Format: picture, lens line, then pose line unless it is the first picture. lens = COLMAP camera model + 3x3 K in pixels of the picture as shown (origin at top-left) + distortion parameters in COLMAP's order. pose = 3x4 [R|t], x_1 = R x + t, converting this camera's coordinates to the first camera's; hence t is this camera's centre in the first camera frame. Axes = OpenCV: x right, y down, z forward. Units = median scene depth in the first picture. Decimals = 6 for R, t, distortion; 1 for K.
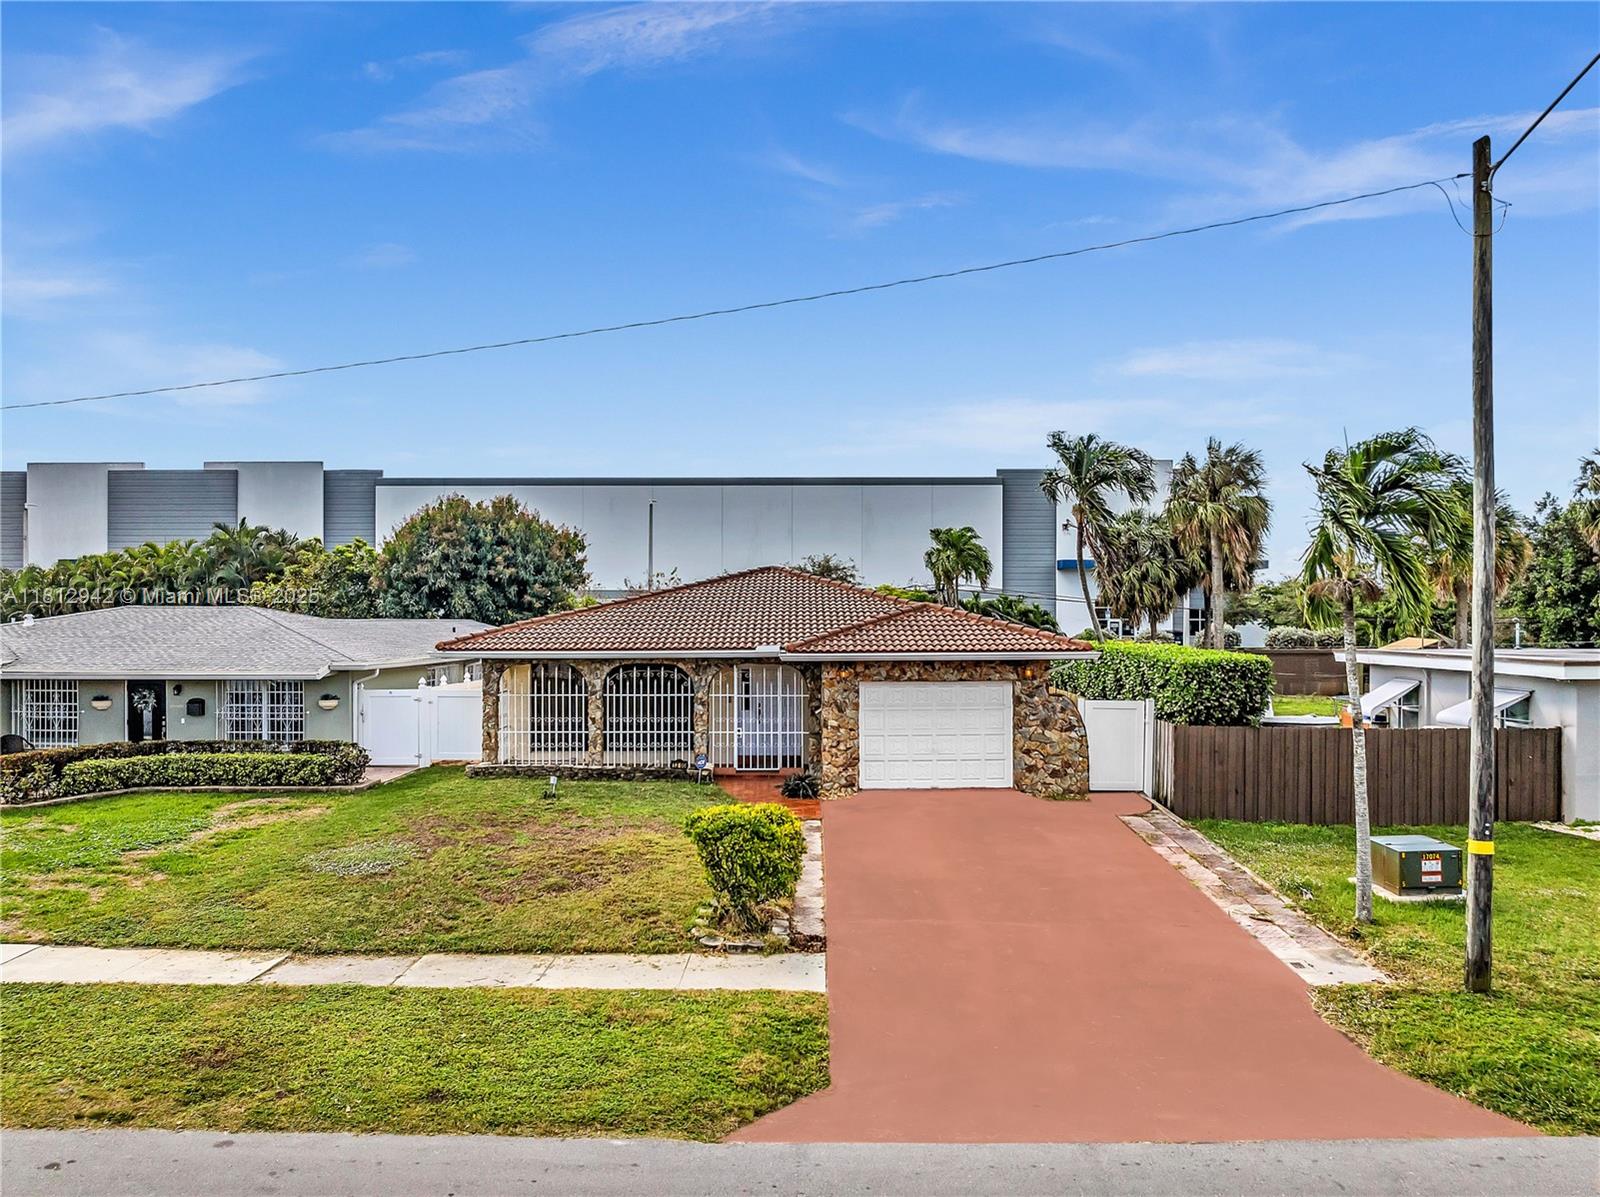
lens RADIAL K [[1085.5, 0, 800.0], [0, 1085.5, 598.5], [0, 0, 1]] dist [-0.033691, -0.002138]
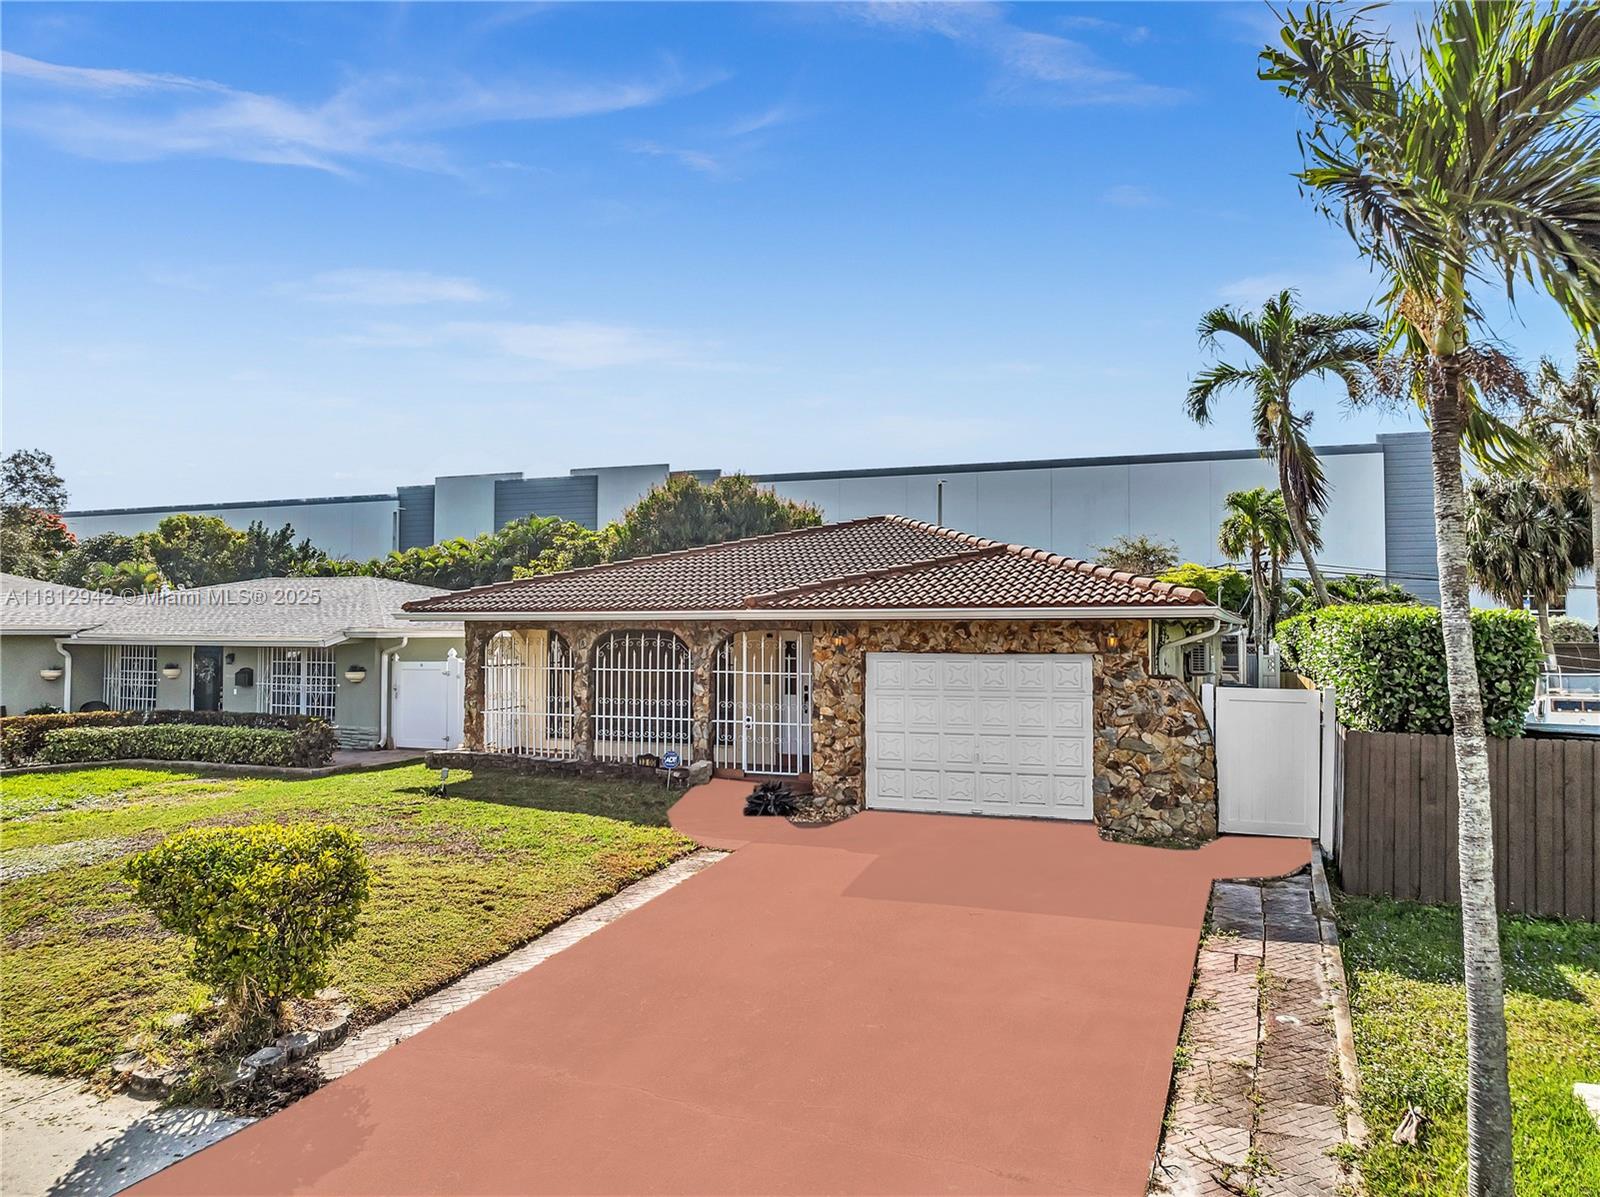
lens RADIAL K [[1085.5, 0, 800.0], [0, 1085.5, 598.5], [0, 0, 1]] dist [-0.033691, -0.002138]
pose [[0.939885, -0.005179, -0.341453, 0.232002], [0.005020, 0.999986, -0.001349, 0.039693], [0.341455, -0.000447, 0.939898, 0.311648]]
